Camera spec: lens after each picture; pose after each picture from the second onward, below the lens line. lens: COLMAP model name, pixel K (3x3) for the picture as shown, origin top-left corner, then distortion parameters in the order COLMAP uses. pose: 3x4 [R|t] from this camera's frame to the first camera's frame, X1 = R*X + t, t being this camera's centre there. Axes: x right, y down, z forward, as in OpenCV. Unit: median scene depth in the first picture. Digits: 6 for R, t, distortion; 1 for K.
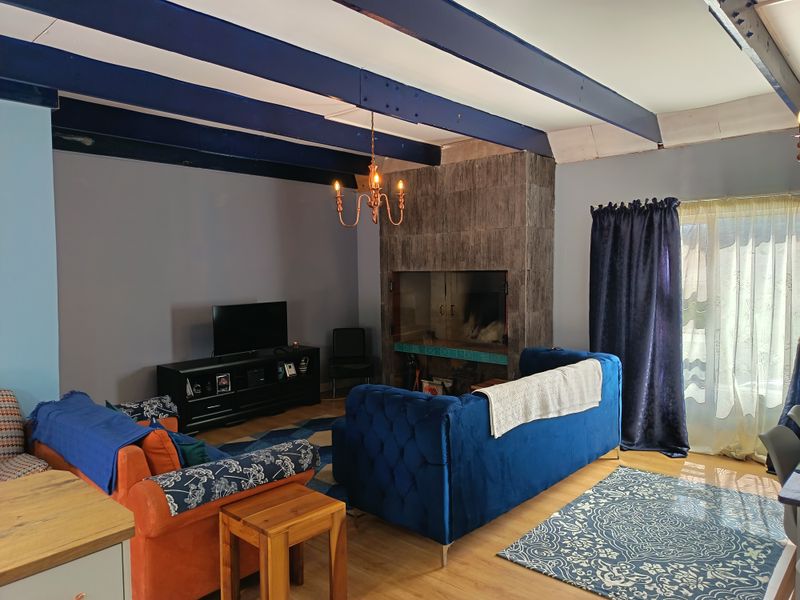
lens RADIAL K [[554.0, 0, 398.1], [0, 554.0, 301.2], [0, 0, 1]] dist [0.076722, -0.080133]
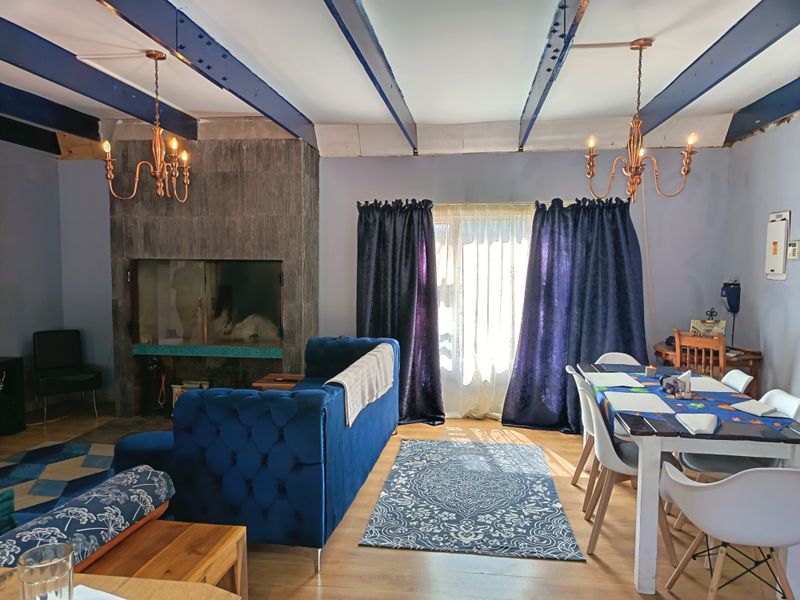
lens RADIAL K [[554.0, 0, 398.1], [0, 554.0, 301.2], [0, 0, 1]] dist [0.076722, -0.080133]
pose [[0.826420, -0.018198, 0.562759, -0.202489], [0.015606, 0.999834, 0.009413, 0.010916], [-0.562837, 0.001004, 0.826567, 0.096870]]
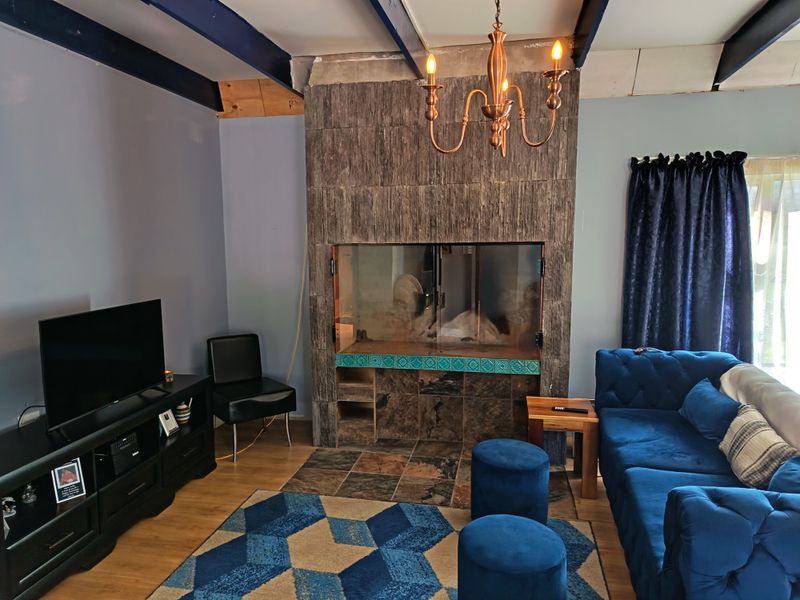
lens RADIAL K [[554.0, 0, 398.1], [0, 554.0, 301.2], [0, 0, 1]] dist [0.076722, -0.080133]
pose [[0.861746, -0.050709, 0.504799, -0.357736], [0.028172, 0.998240, 0.052183, -0.024951], [-0.506557, -0.030747, 0.861658, 0.537683]]
